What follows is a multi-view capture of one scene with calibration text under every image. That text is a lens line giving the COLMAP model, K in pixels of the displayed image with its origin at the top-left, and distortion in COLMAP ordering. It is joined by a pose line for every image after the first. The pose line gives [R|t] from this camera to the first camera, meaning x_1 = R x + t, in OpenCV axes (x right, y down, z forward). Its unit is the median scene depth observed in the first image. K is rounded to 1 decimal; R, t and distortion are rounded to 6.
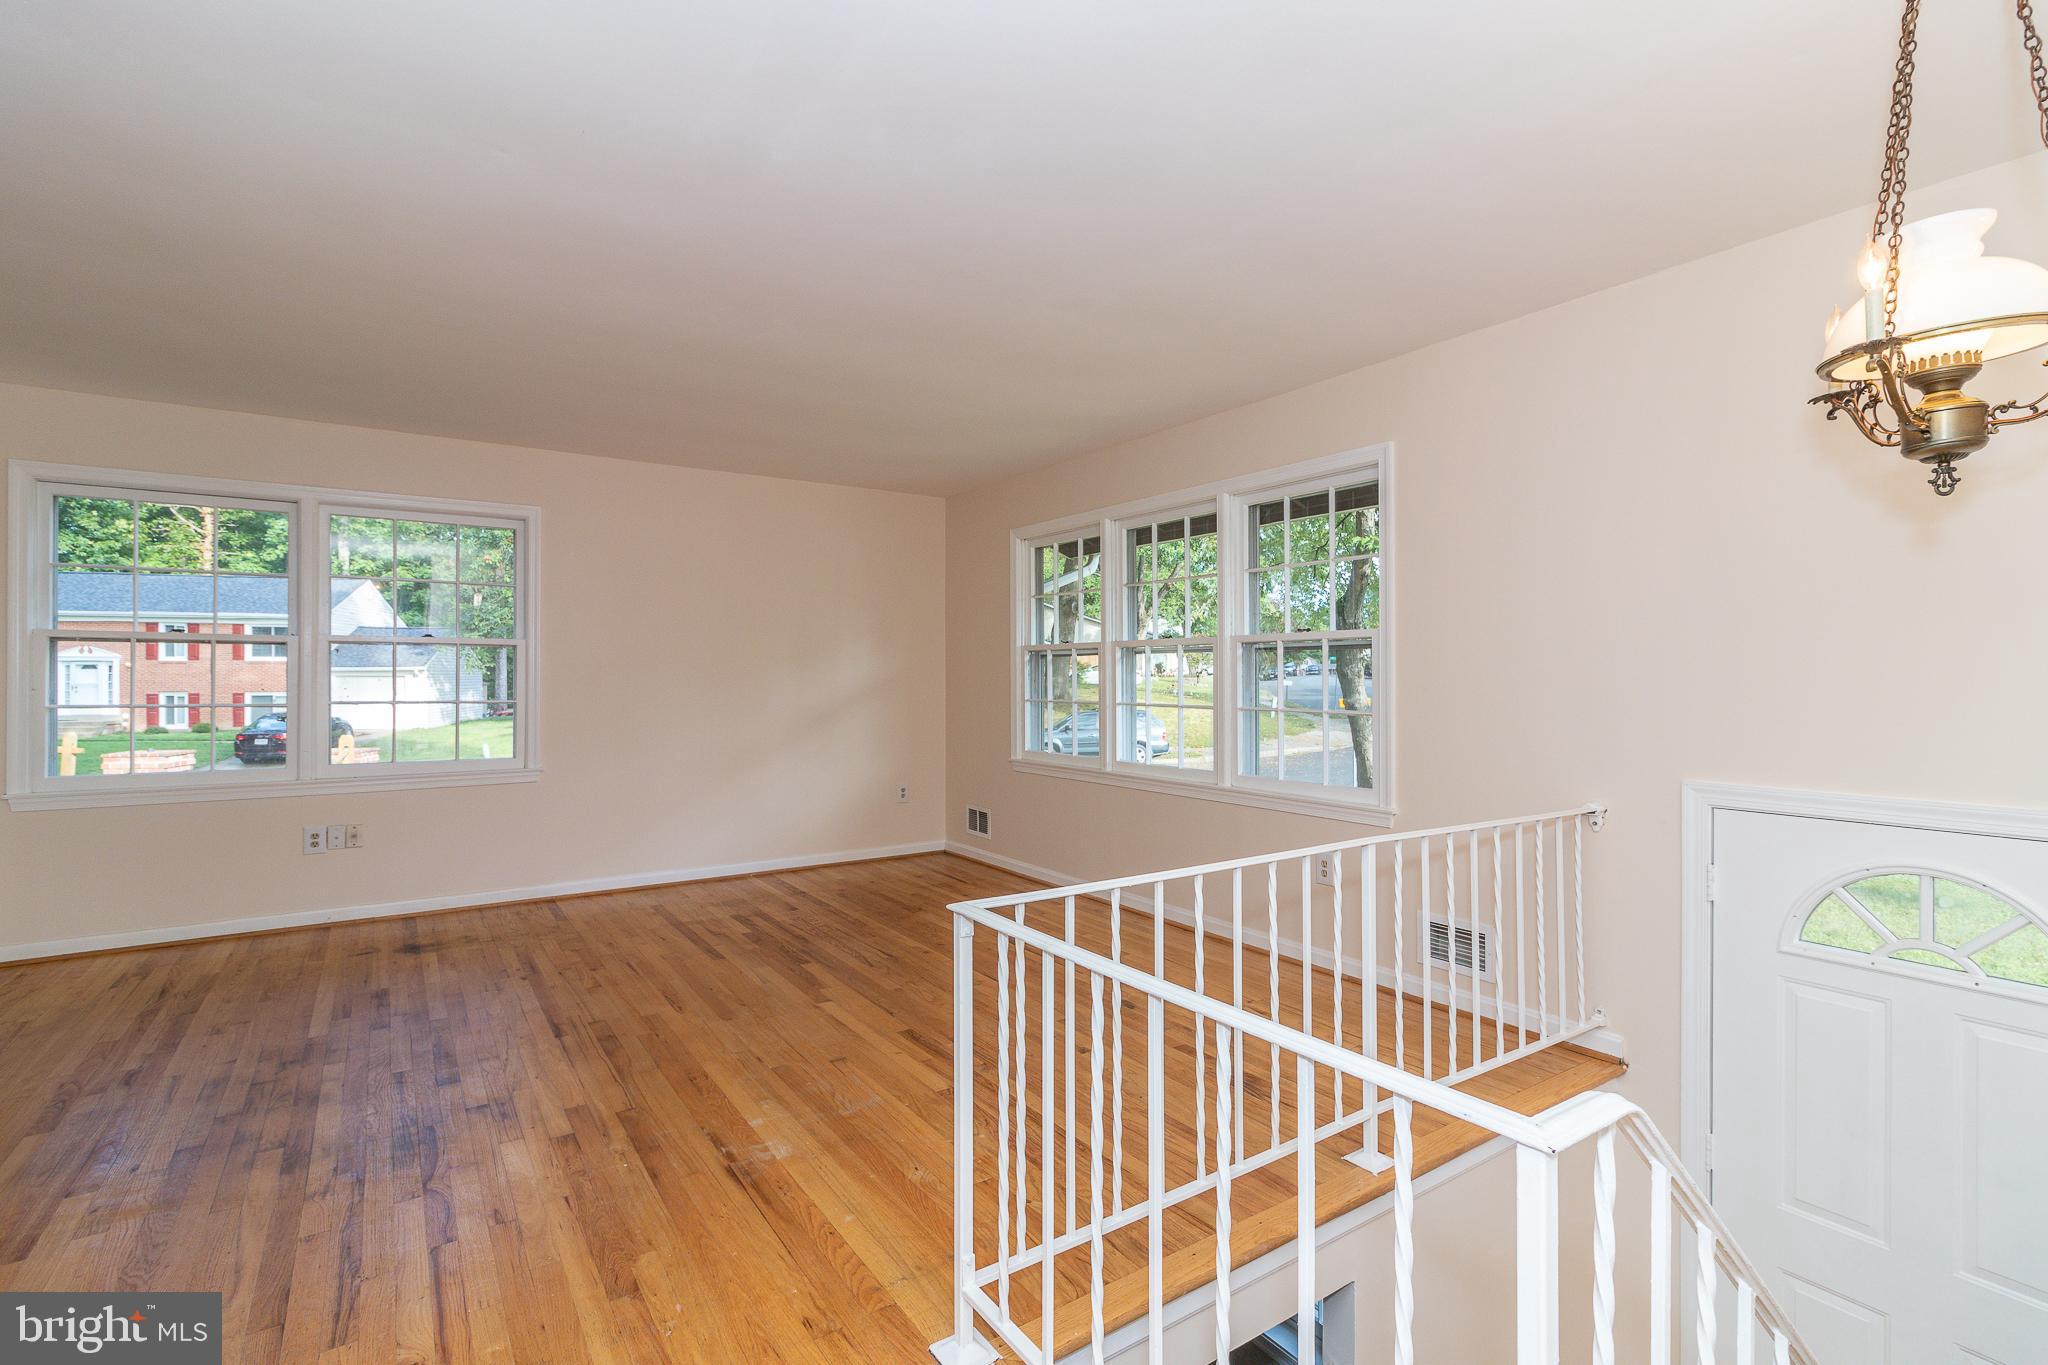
lens RADIAL K [[948.9, 0, 1023.6], [0, 948.9, 675.3], [0, 0, 1]] dist [0.006041, 0.000536]
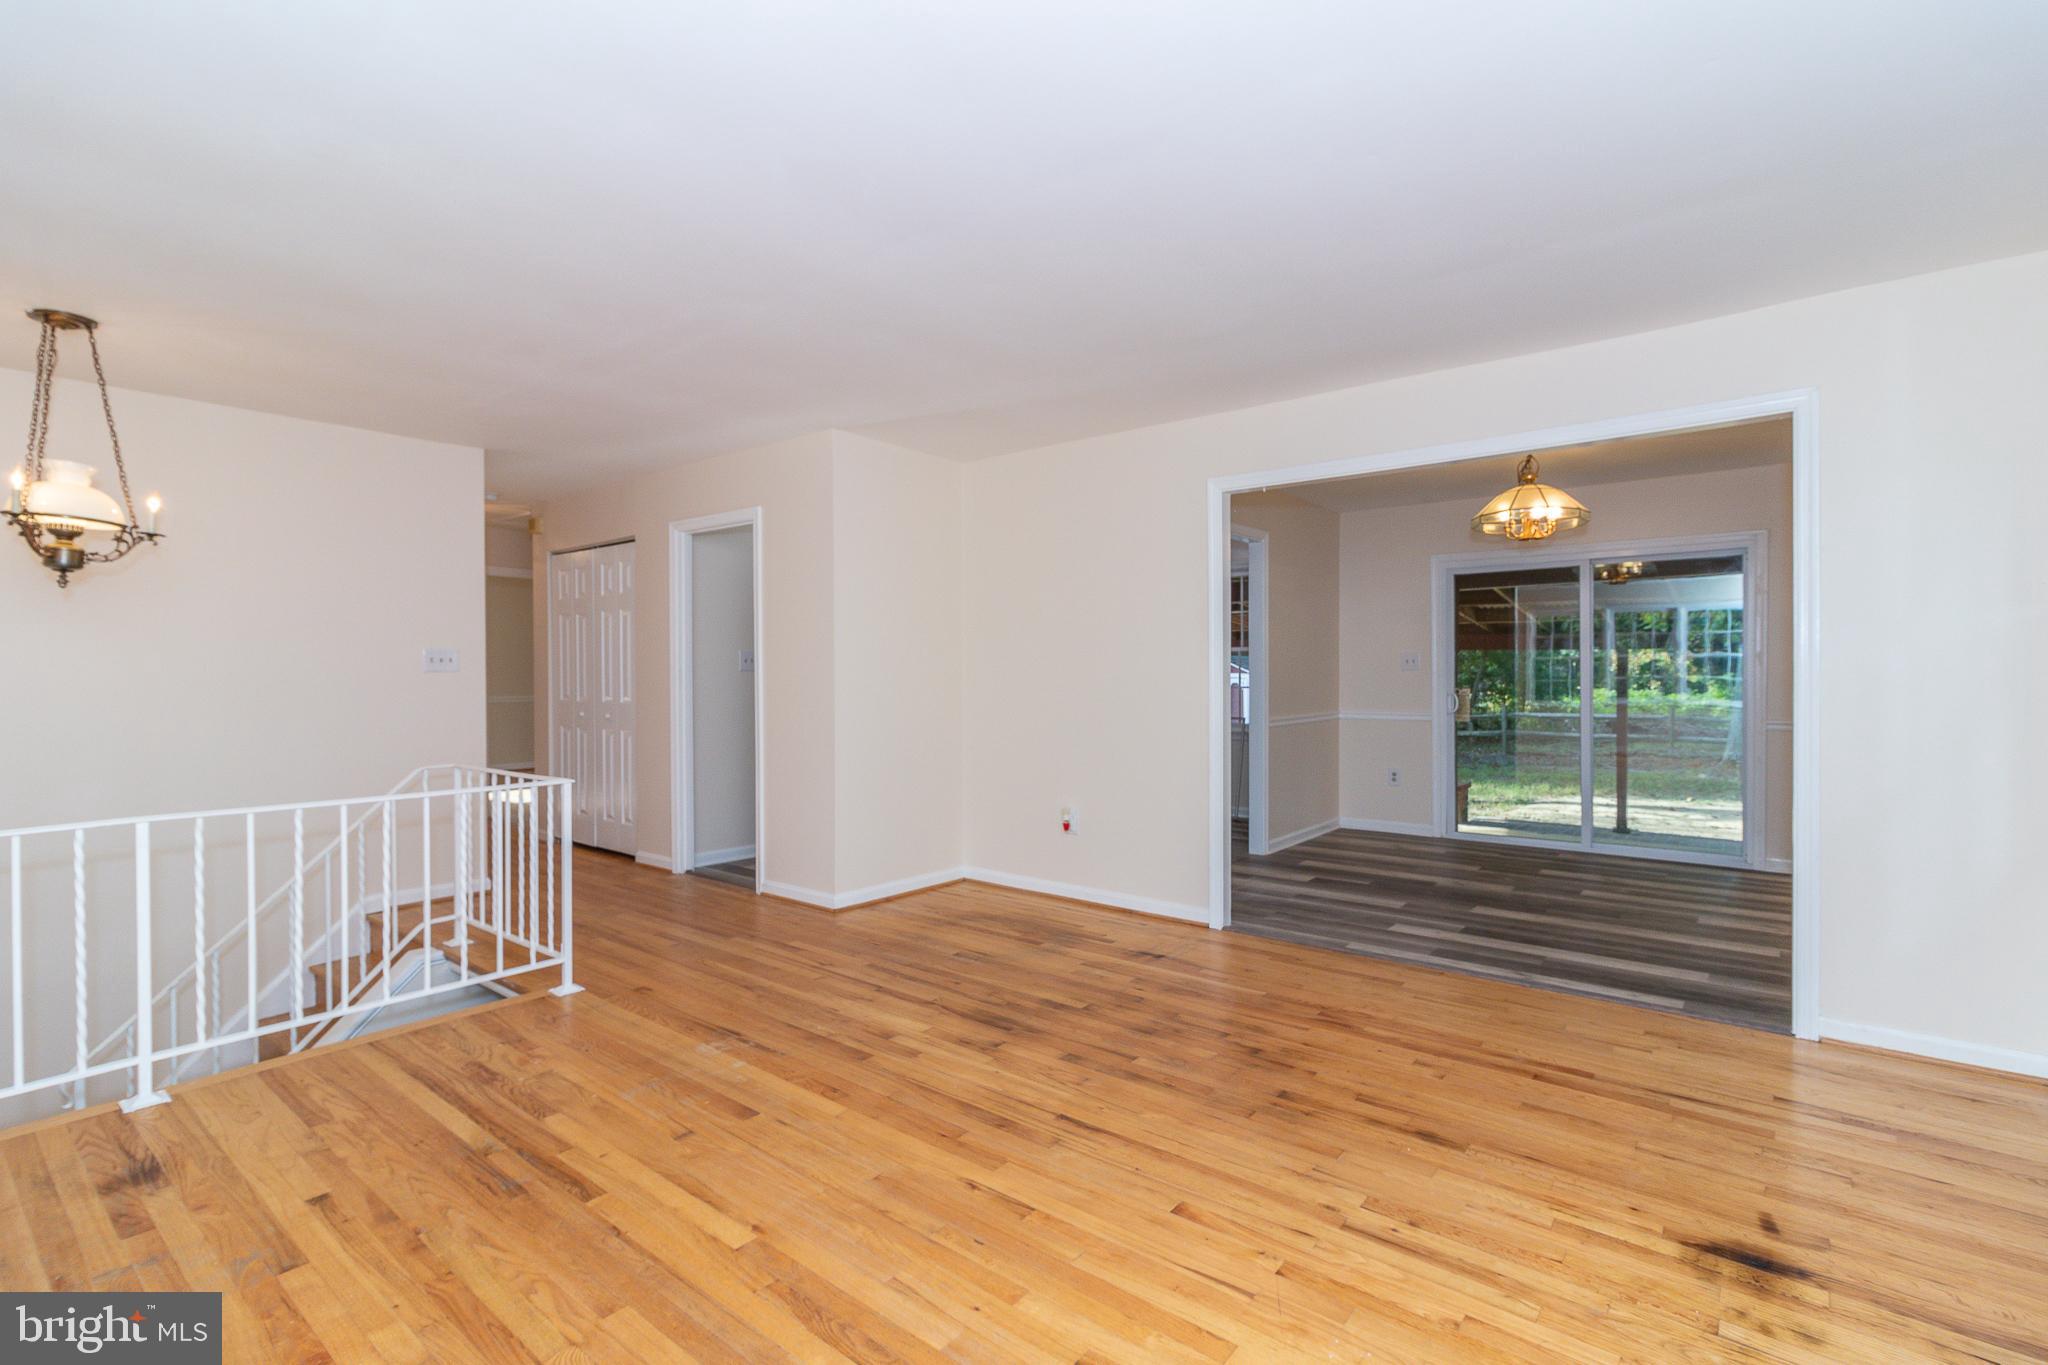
lens RADIAL K [[948.9, 0, 1027.4], [0, 948.9, 676.0], [0, 0, 1]] dist [0.006041, 0.000536]
pose [[-0.956623, 0.003956, -0.291302, -0.284593], [0.002569, 0.999983, 0.005141, 0.002418], [0.291318, 0.004170, -0.956617, 2.204297]]
